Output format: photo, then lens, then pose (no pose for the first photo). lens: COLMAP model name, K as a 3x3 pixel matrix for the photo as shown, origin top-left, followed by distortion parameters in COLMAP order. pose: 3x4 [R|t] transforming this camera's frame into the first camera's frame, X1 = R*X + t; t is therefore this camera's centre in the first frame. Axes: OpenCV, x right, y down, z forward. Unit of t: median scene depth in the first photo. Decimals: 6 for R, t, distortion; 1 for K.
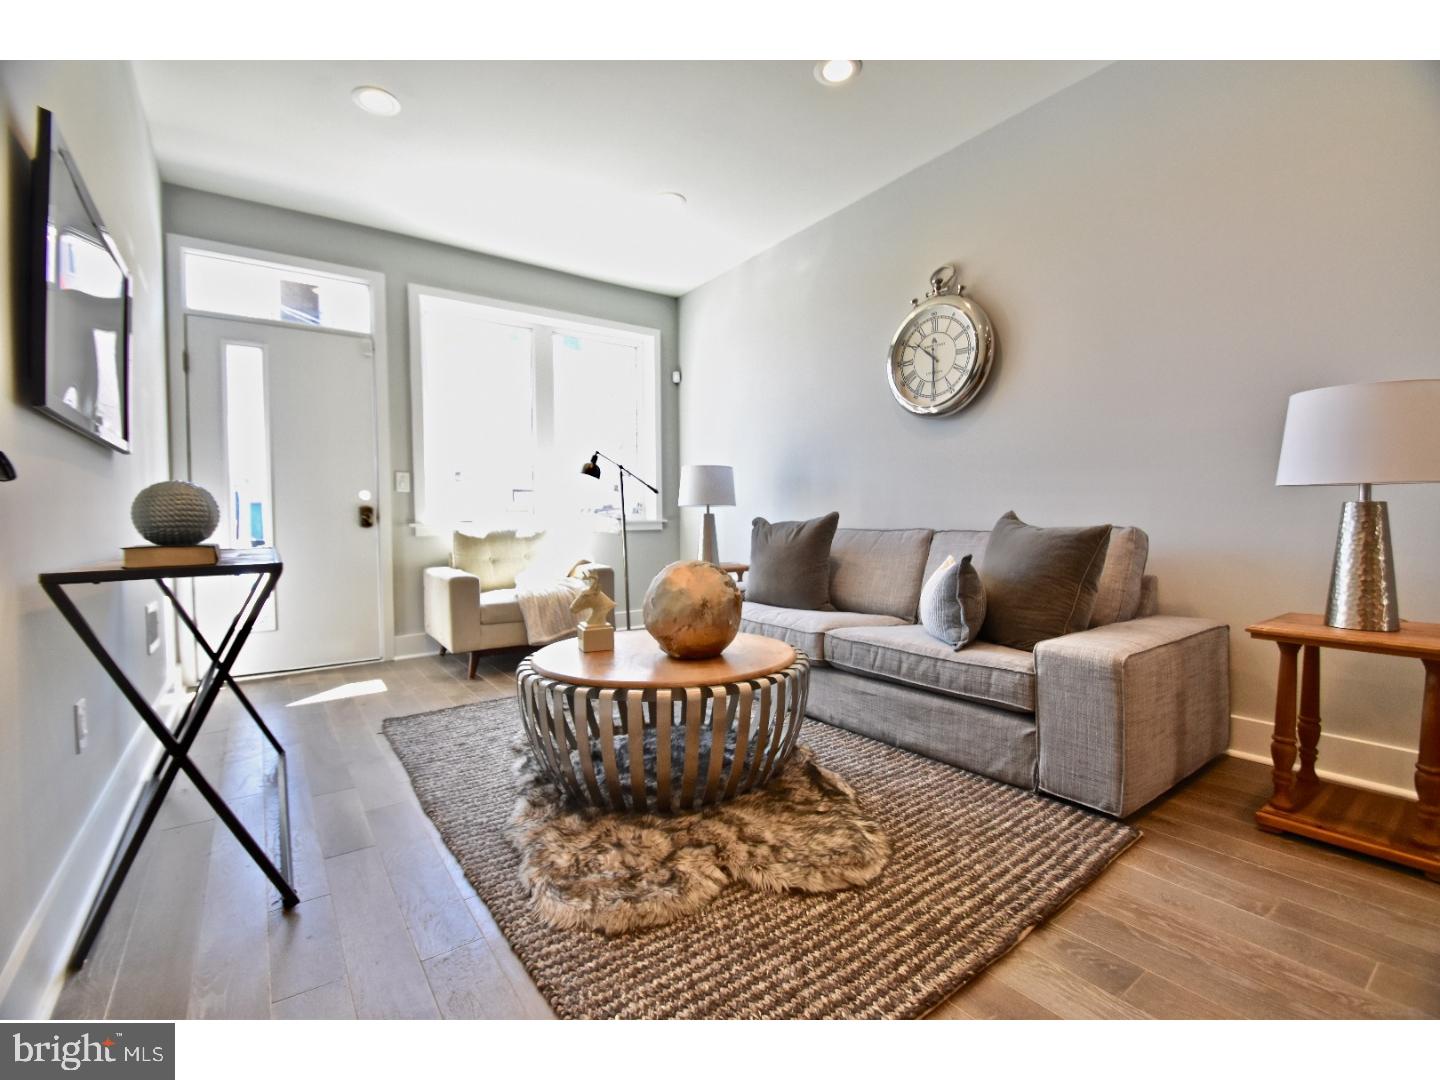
lens RADIAL K [[635.5, 0, 720.6], [0, 635.5, 542.9], [0, 0, 1]] dist [-0.029572, 0.000158]
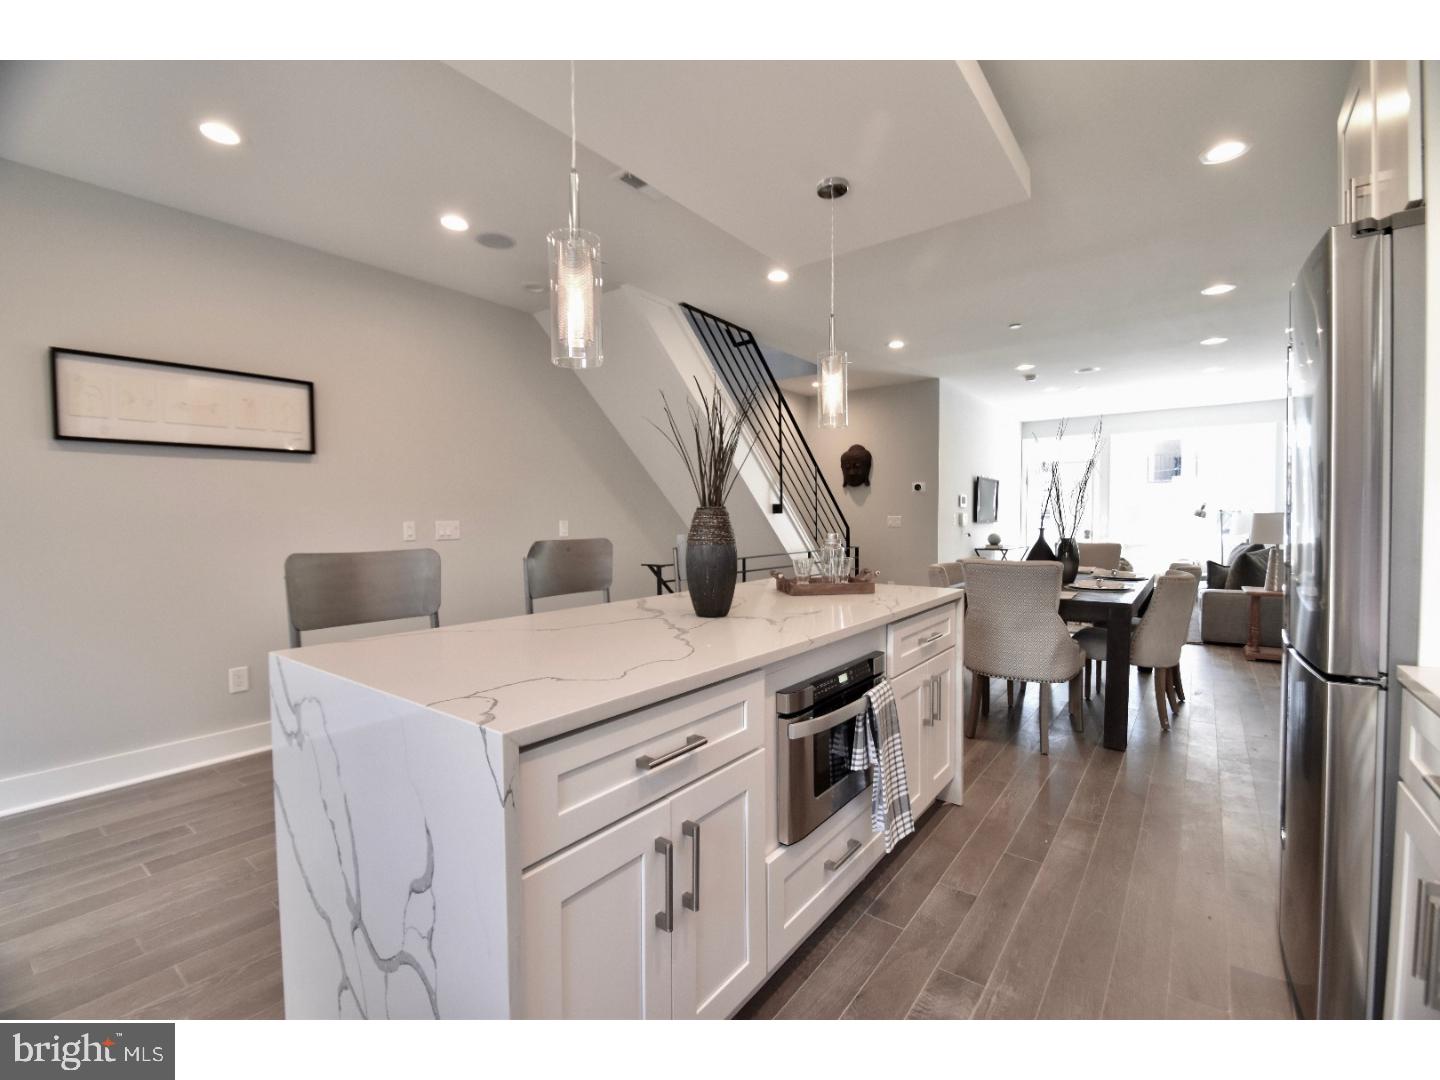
lens RADIAL K [[638.9, 0, 720.0], [0, 638.9, 540.0], [0, 0, 1]] dist [0.001550, -0.000023]
pose [[0.285533, 0.040490, -0.957513, 1.711165], [-0.035268, 0.998874, 0.031723, -0.058622], [0.957720, 0.024711, 0.286640, -1.319001]]
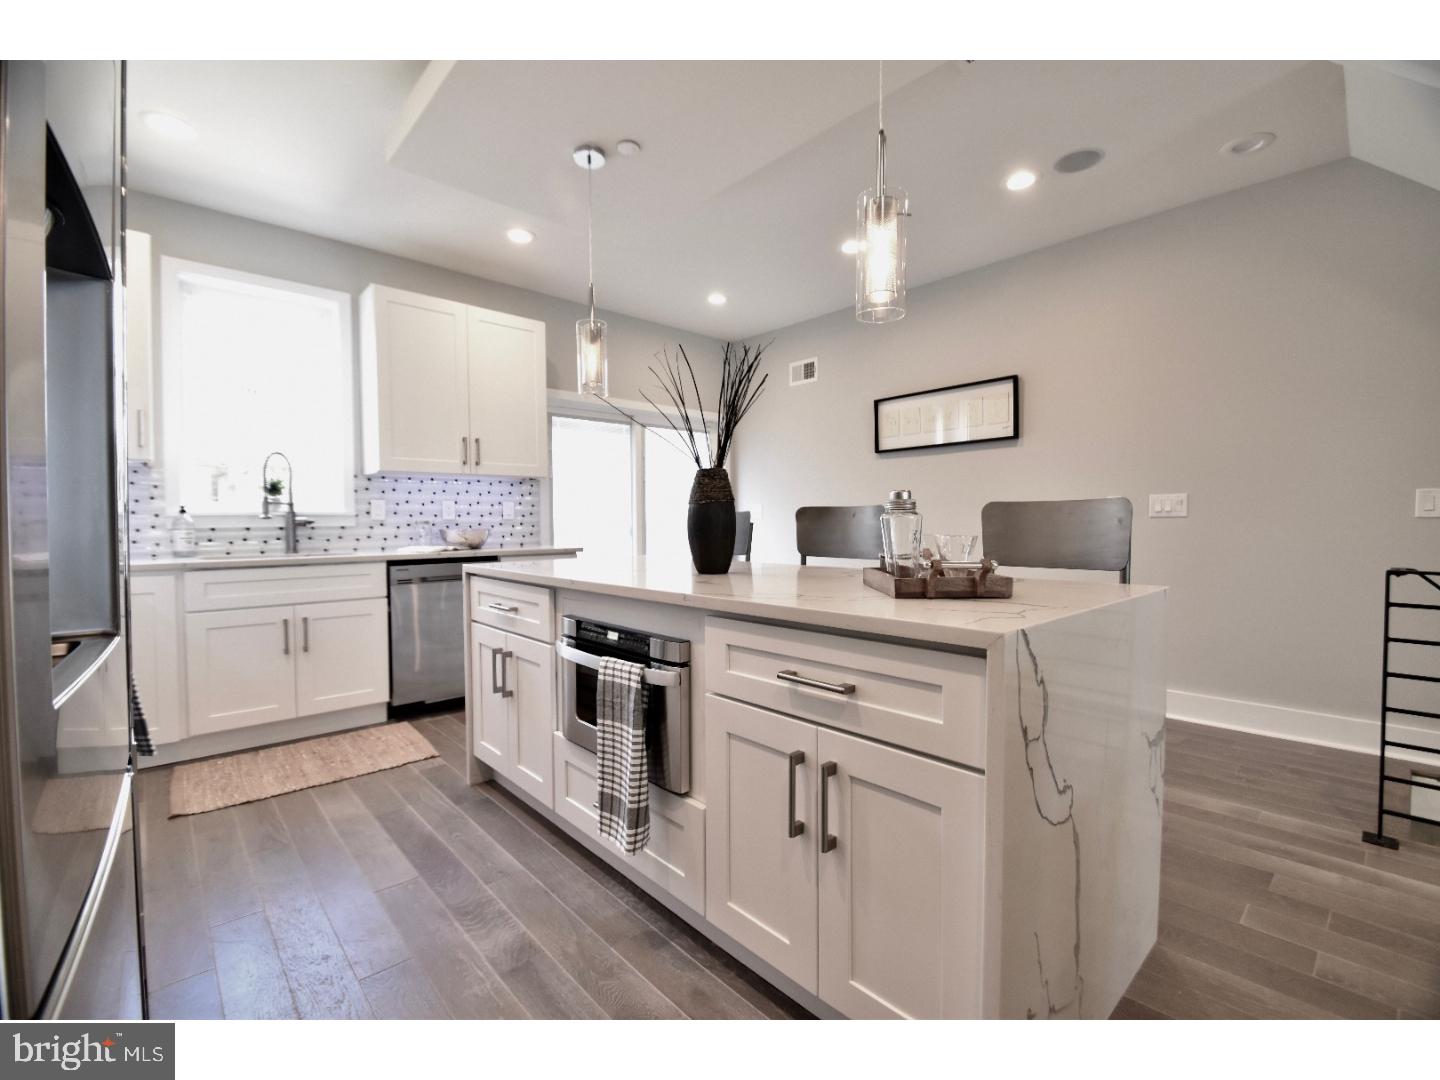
lens RADIAL K [[634.4, 0, 712.5], [0, 634.4, 541.4], [0, 0, 1]] dist [0.000922, 0.000051]
pose [[-0.994846, 0.017961, -0.099789, 1.166732], [0.010143, 0.996878, 0.078300, -0.048098], [0.100884, 0.076884, -0.991923, -0.483449]]
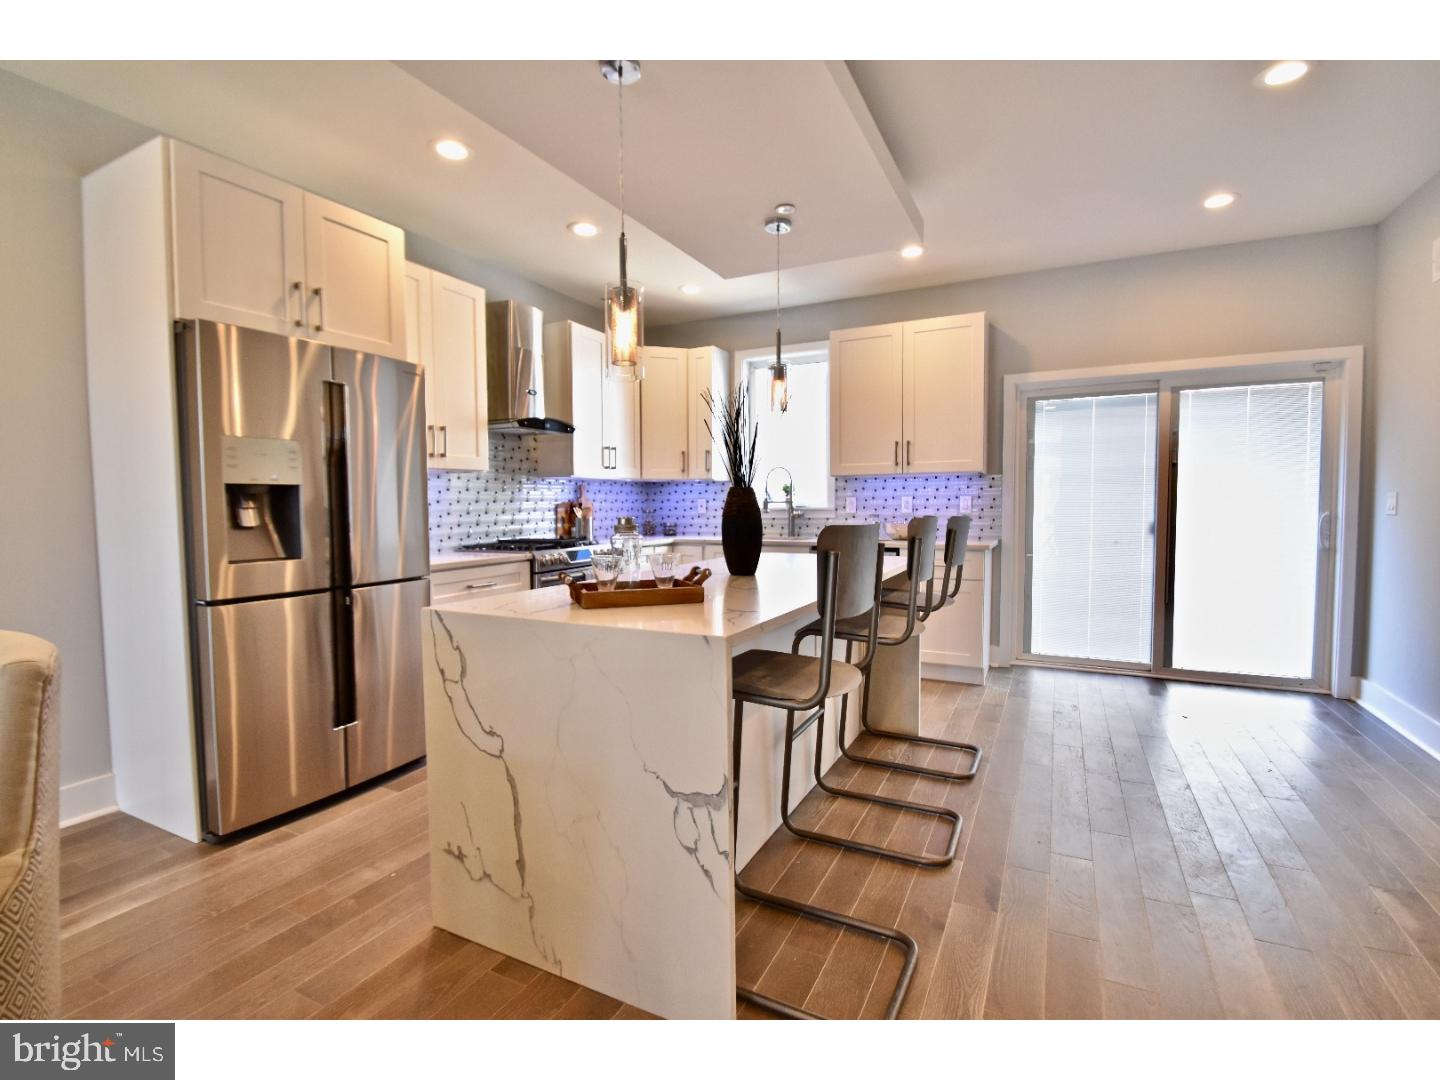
lens RADIAL K [[670.8, 0, 720.0], [0, 670.8, 540.0], [0, 0, 1]] dist [-0.000457, 0.000074]
pose [[-0.455059, -0.039112, 0.889602, 0.352255], [0.051868, 0.996174, 0.070330, -0.066566], [-0.888949, 0.078146, -0.451289, -0.742623]]
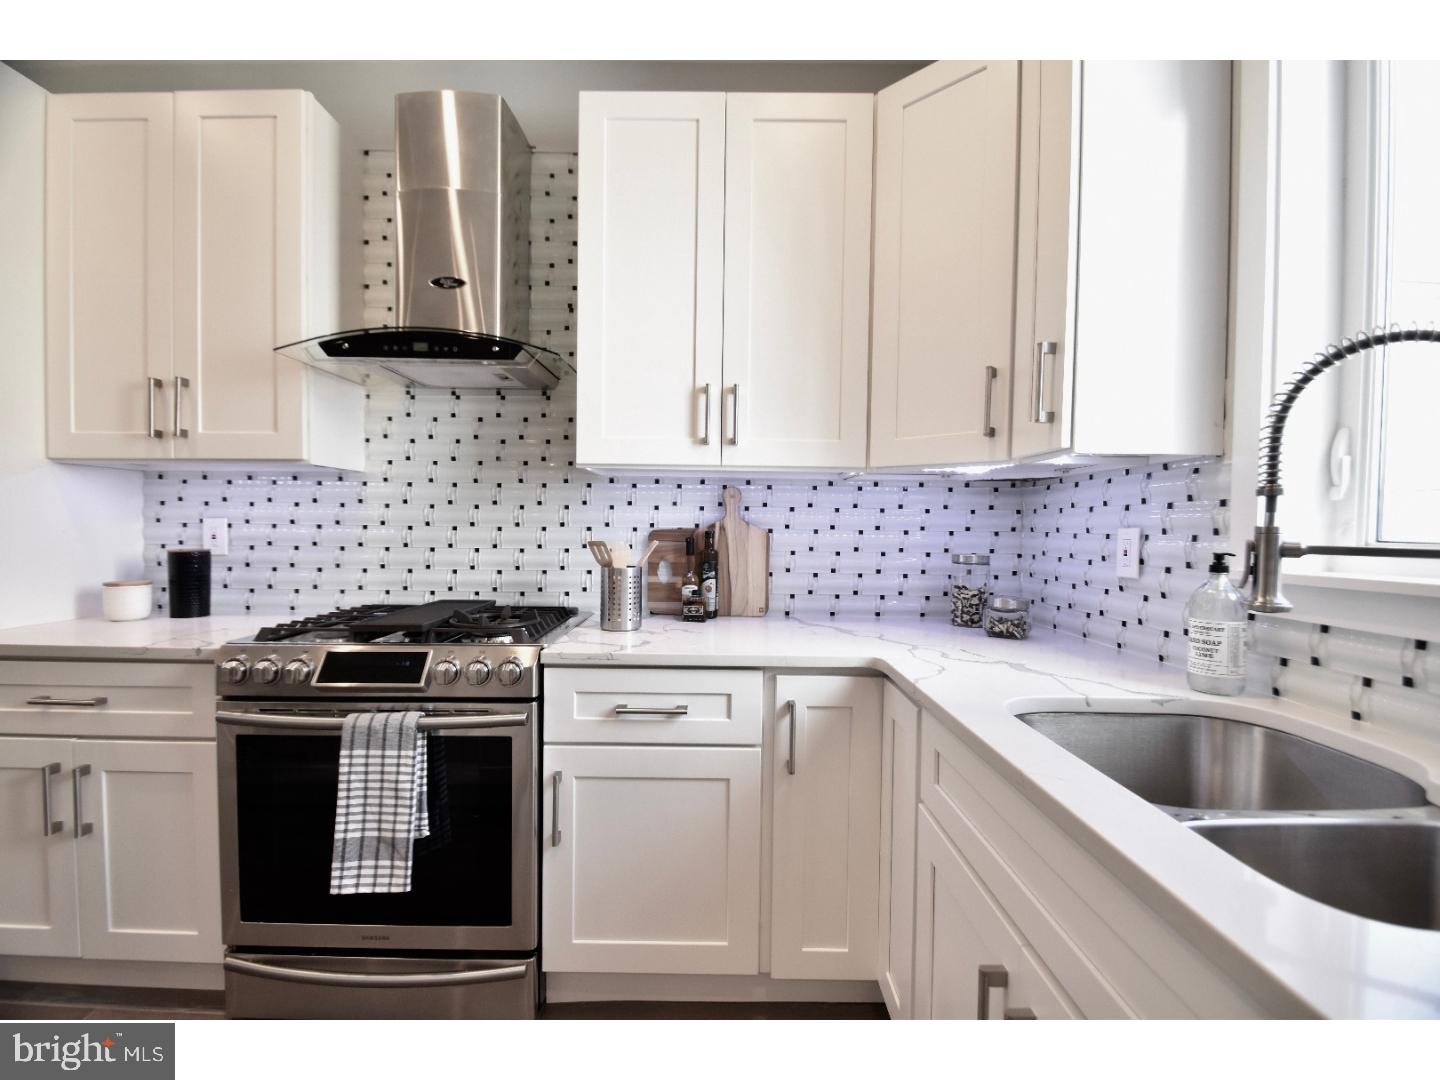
lens RADIAL K [[634.4, 0, 712.5], [0, 634.4, 541.4], [0, 0, 1]] dist [0.000922, 0.000051]
pose [[0.594733, -0.001227, 0.803922, 1.422558], [0.018060, 0.999767, -0.011834, -0.041190], [-0.803720, 0.021557, 0.594617, -1.571699]]
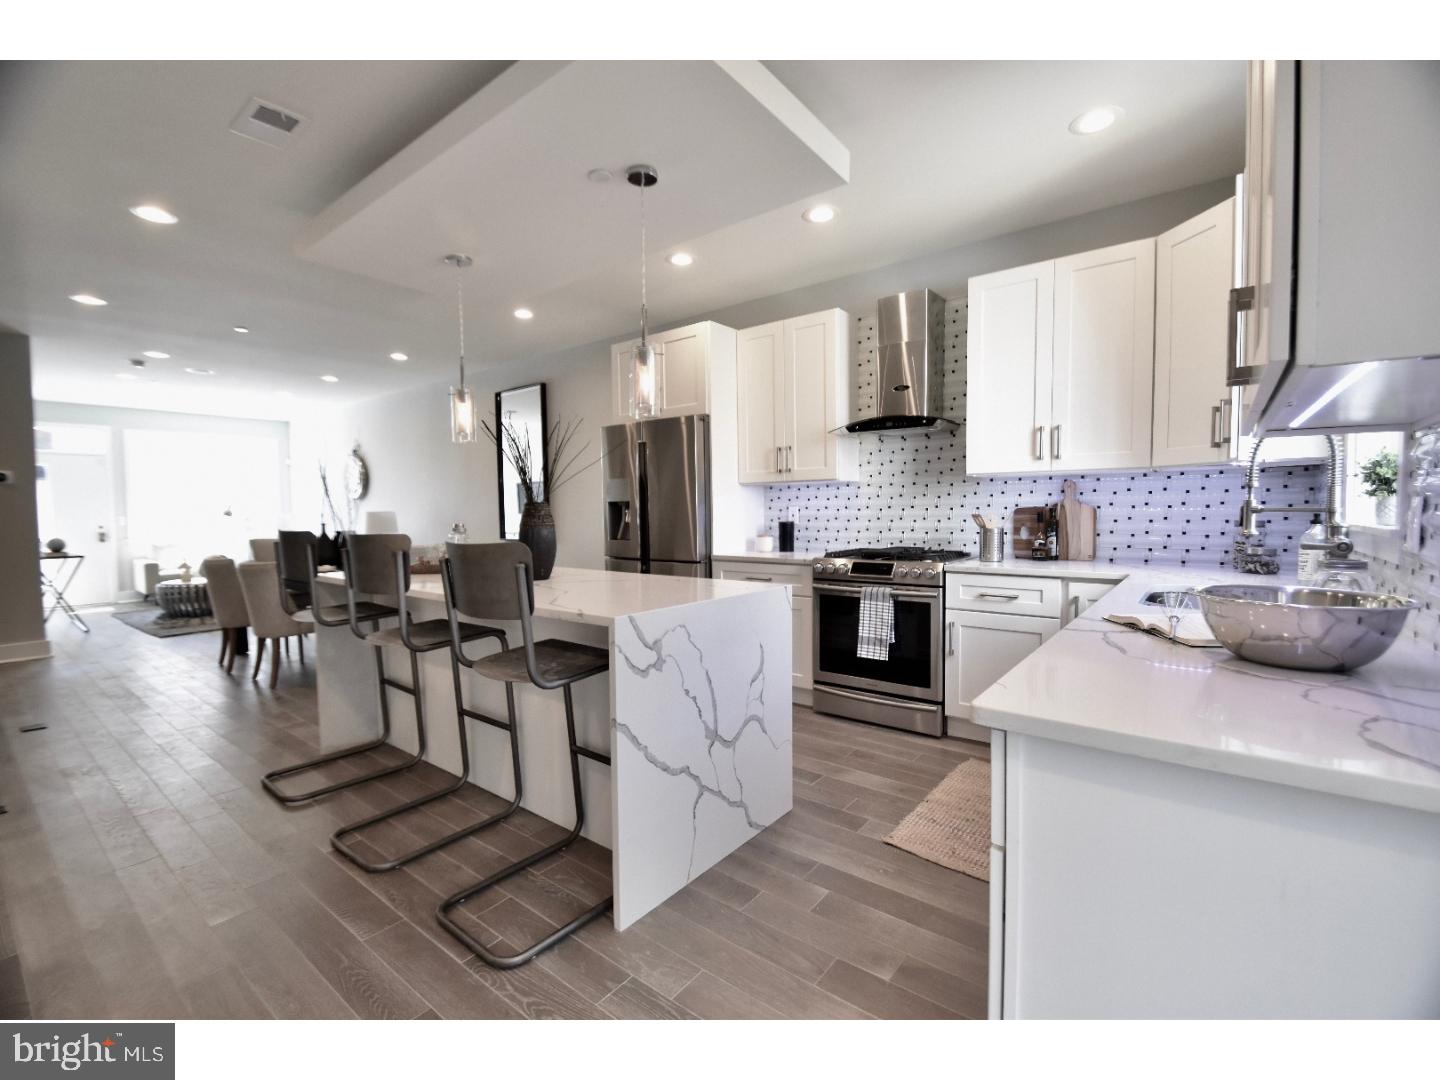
lens RADIAL K [[634.4, 0, 712.5], [0, 634.4, 541.4], [0, 0, 1]] dist [0.000922, 0.000051]
pose [[0.962796, -0.014216, 0.269855, 1.088309], [0.013138, 0.999897, 0.005802, -0.016124], [-0.269910, -0.002040, 0.962883, -2.074250]]
